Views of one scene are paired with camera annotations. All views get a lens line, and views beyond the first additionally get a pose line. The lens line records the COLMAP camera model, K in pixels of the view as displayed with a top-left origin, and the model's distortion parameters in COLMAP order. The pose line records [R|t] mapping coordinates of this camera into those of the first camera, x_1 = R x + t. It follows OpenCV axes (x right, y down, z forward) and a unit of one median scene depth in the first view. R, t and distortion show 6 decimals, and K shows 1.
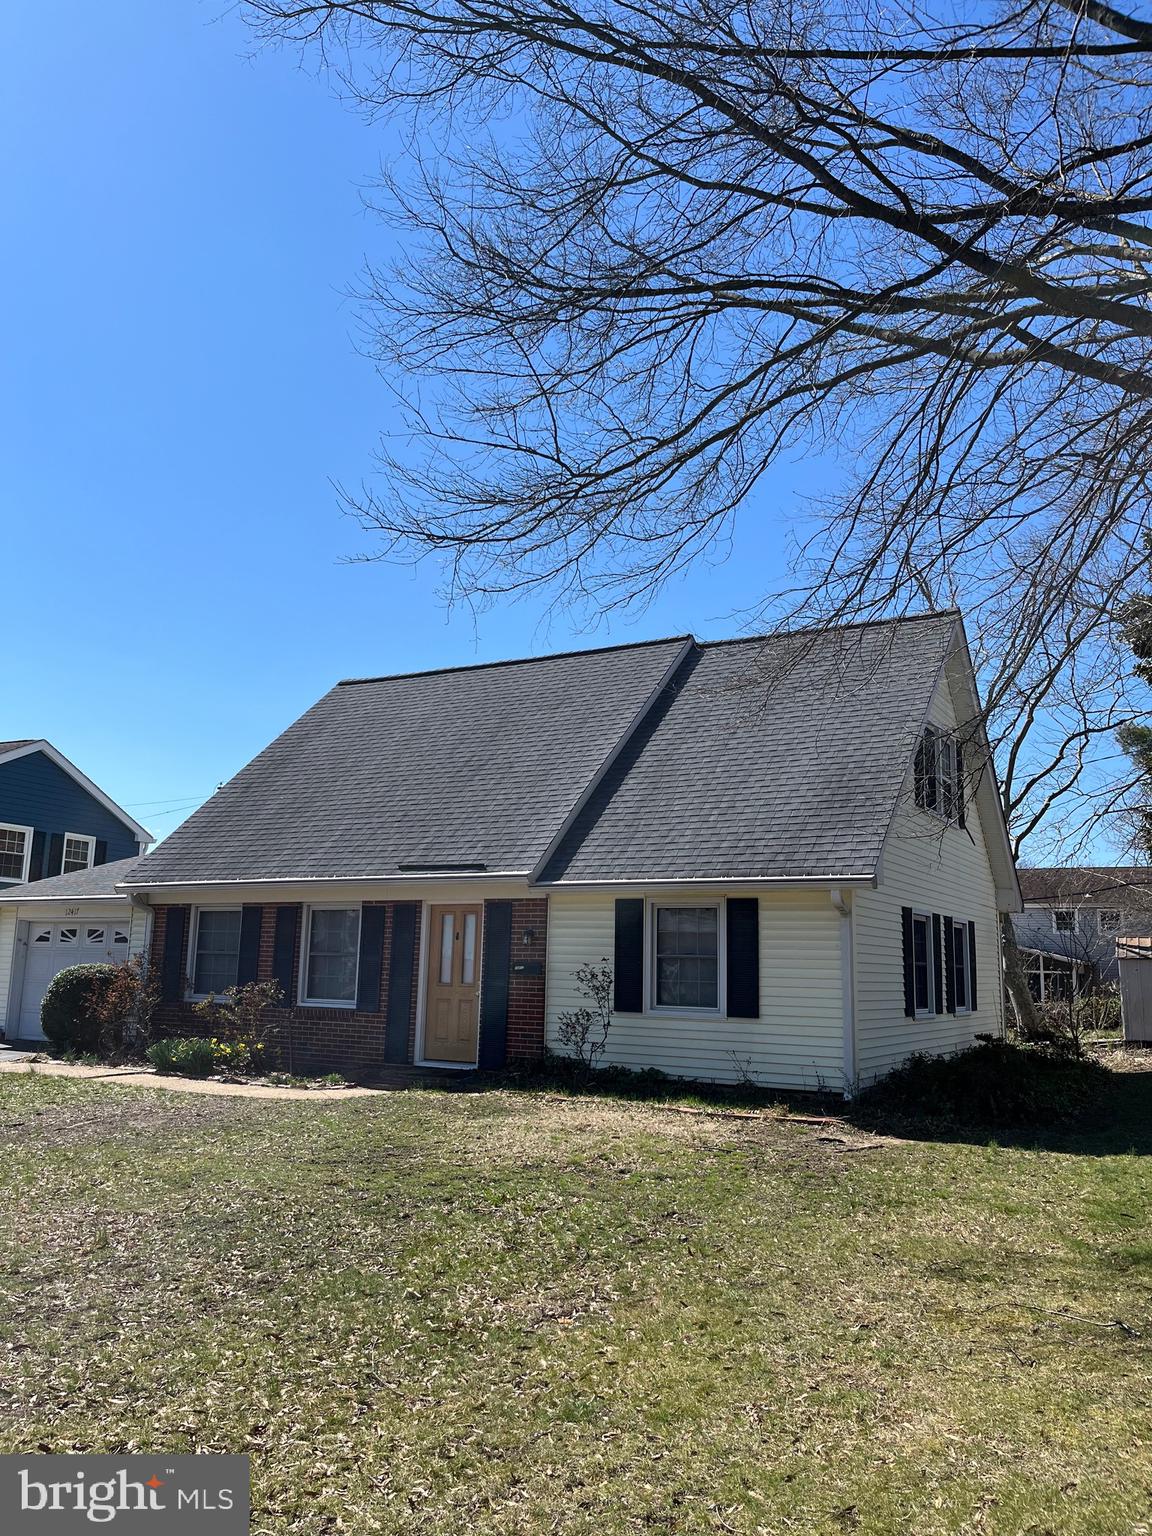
lens RADIAL K [[1155.6, 0, 576.0], [0, 1155.6, 768.0], [0, 0, 1]] dist [0.070624, -0.083832]
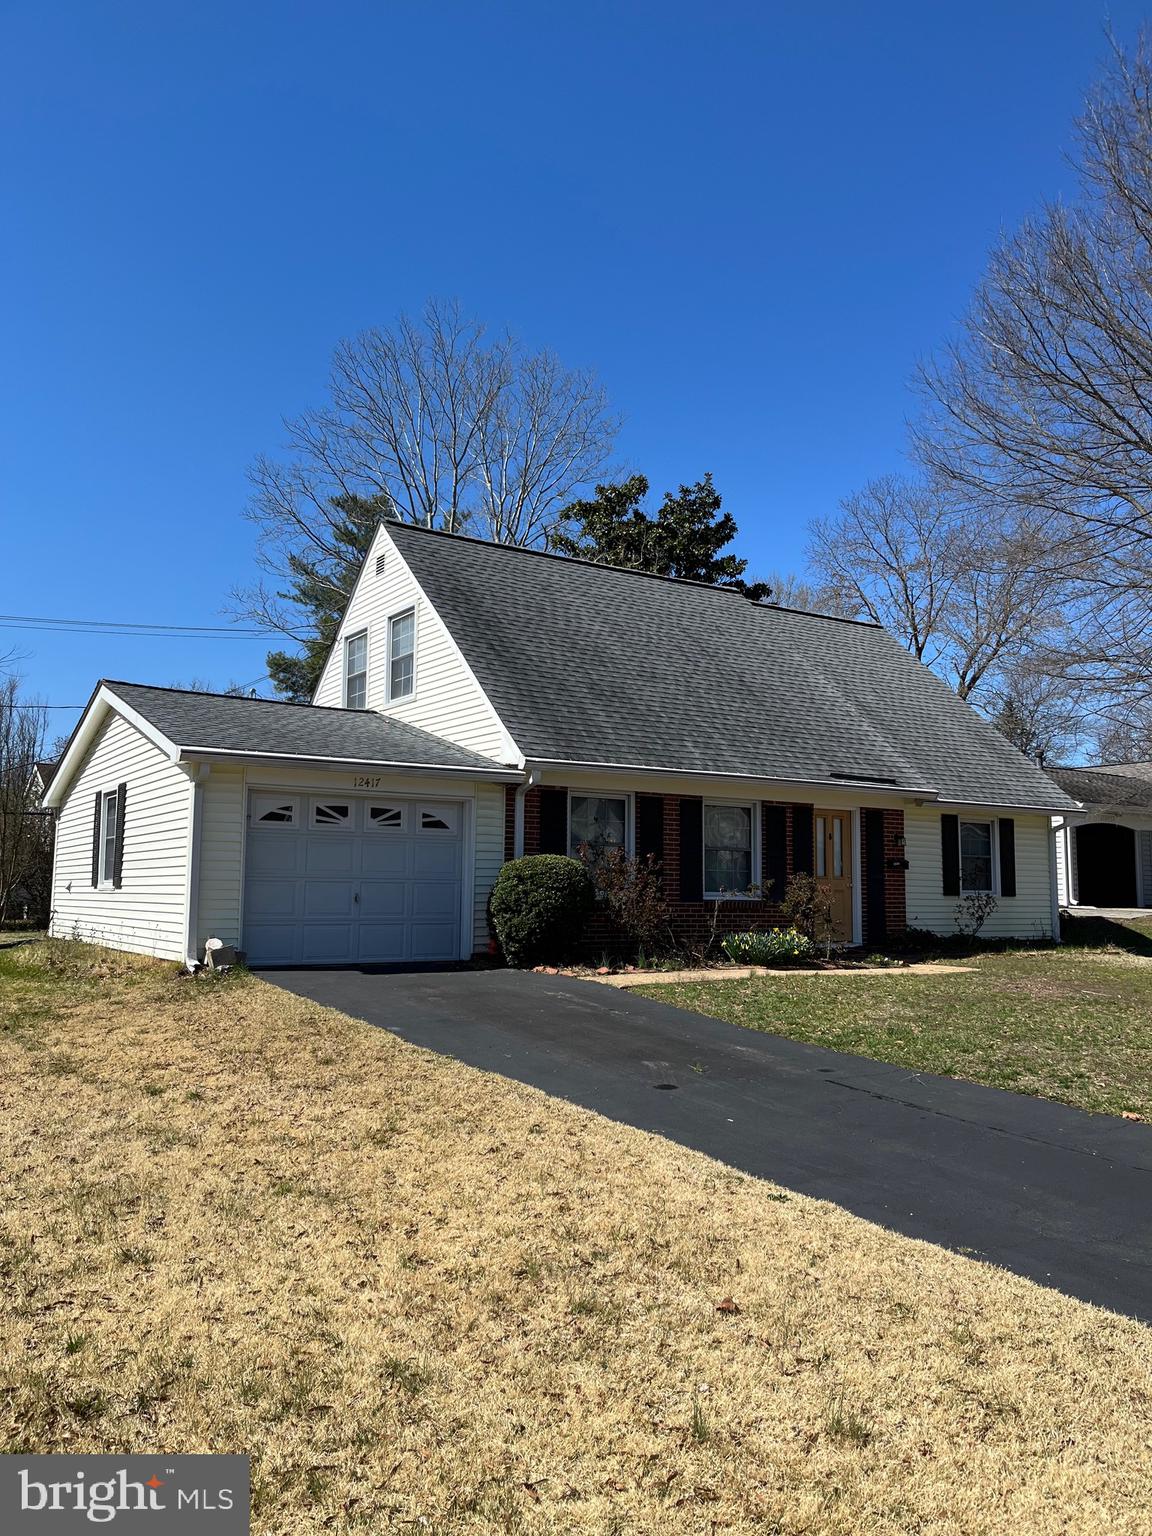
lens RADIAL K [[1159.0, 0, 576.0], [0, 1159.0, 768.0], [0, 0, 1]] dist [0.064168, -0.085778]
pose [[0.448037, 0.076043, 0.890775, -1.334214], [-0.152230, 0.988314, -0.007802, 0.132430], [-0.880959, -0.132107, 0.454377, 0.744853]]
